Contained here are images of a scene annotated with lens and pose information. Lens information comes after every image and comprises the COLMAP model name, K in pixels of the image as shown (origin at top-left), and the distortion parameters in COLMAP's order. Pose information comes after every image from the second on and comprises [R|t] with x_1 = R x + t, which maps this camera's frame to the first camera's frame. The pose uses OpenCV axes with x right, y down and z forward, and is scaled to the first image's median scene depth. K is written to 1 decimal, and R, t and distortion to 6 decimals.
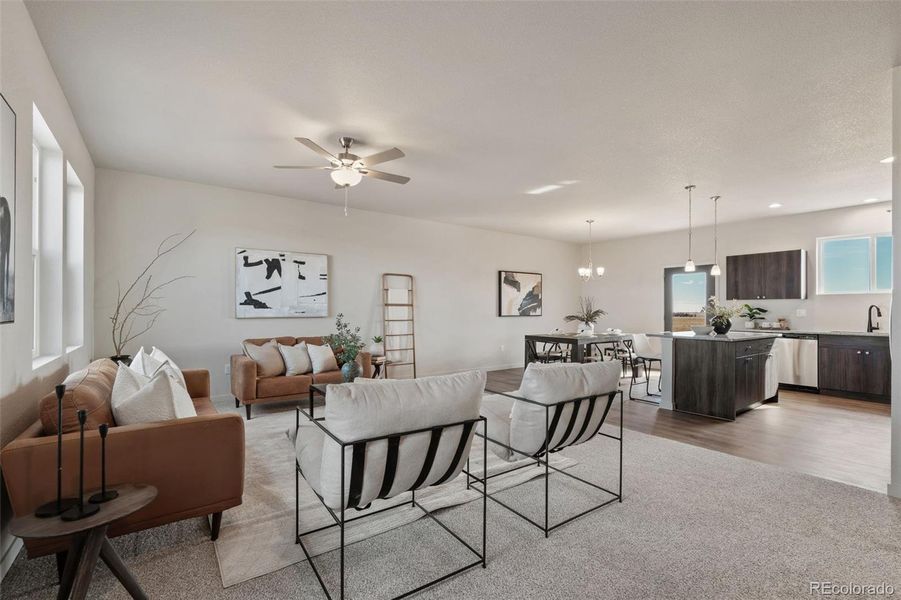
lens RADIAL K [[404.3, 0, 446.4], [0, 404.3, 306.4], [0, 0, 1]] dist [-0.031474, 0.012010]
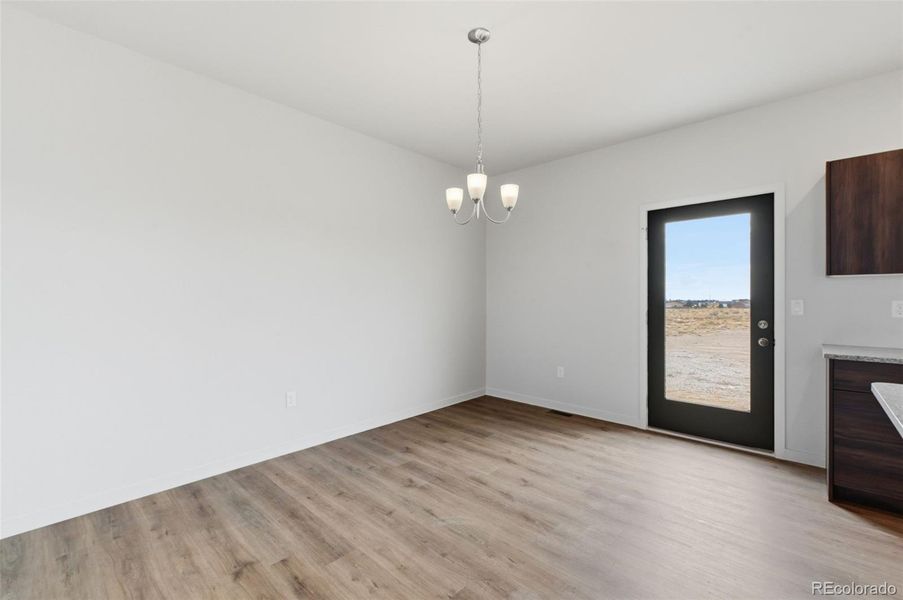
lens RADIAL K [[401.5, 0, 449.0], [0, 401.5, 295.9], [0, 0, 1]] dist [-0.003291, -0.000316]
pose [[0.982688, -0.000198, 0.185268, 0.320211], [-0.001525, 0.999957, 0.009156, 0.001103], [-0.185261, -0.009280, 0.982645, 0.819771]]
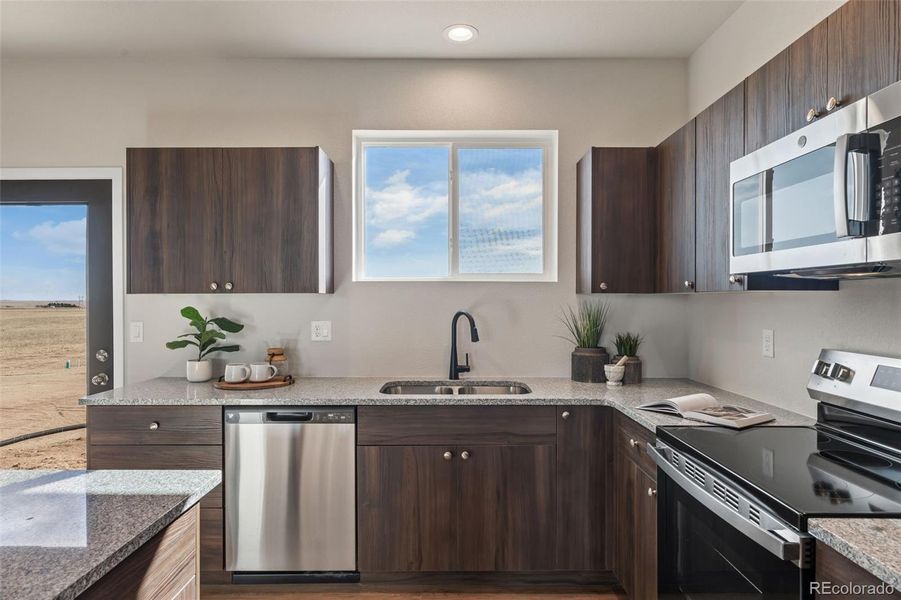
lens RADIAL K [[504.8, 0, 457.3], [0, 504.8, 300.5], [0, 0, 1]] dist [-0.003213, -0.000589]
pose [[0.587039, -0.003306, 0.809552, 0.649514], [-0.004767, 0.999960, 0.007540, -0.018028], [-0.809545, -0.008285, 0.587000, 0.689243]]
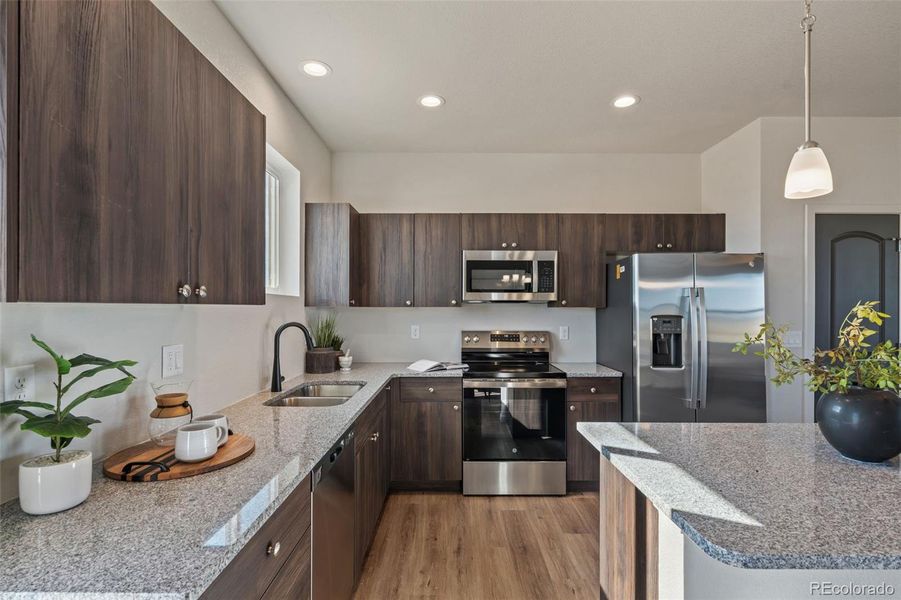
lens RADIAL K [[422.0, 0, 450.4], [0, 422.0, 305.2], [0, 0, 1]] dist [-0.000371, -0.000087]
pose [[-0.803574, 0.000875, 0.595204, 0.665133], [-0.008283, 0.999886, -0.012653, -0.017828], [-0.595147, -0.015098, -0.803475, 1.222000]]
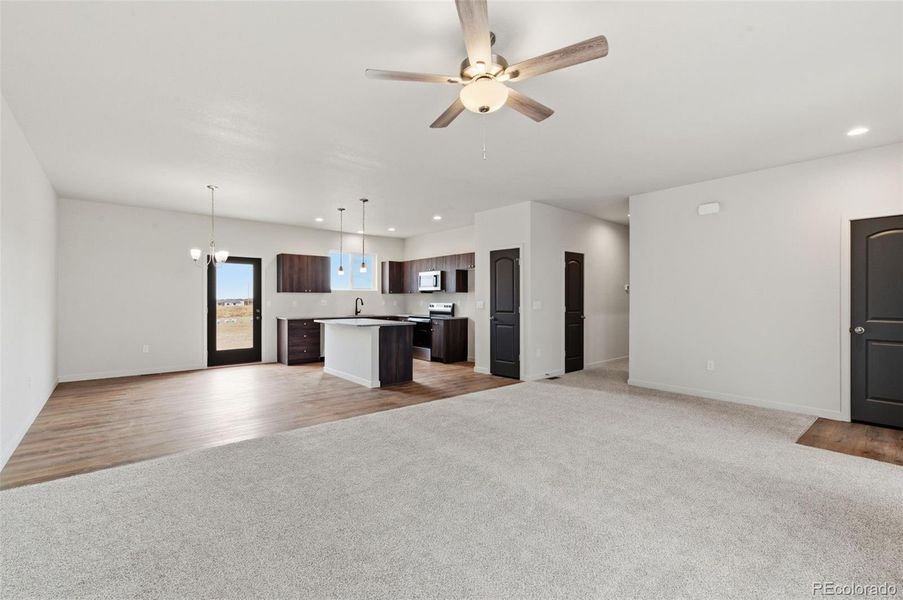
lens RADIAL K [[397.0, 0, 448.5], [0, 397.0, 302.2], [0, 0, 1]] dist [-0.003244, -0.000591]
pose [[-0.061656, -0.008626, 0.998060, -0.542154], [-0.008558, 0.999930, 0.008113, -0.001614], [-0.998061, -0.008041, -0.061725, 0.716657]]
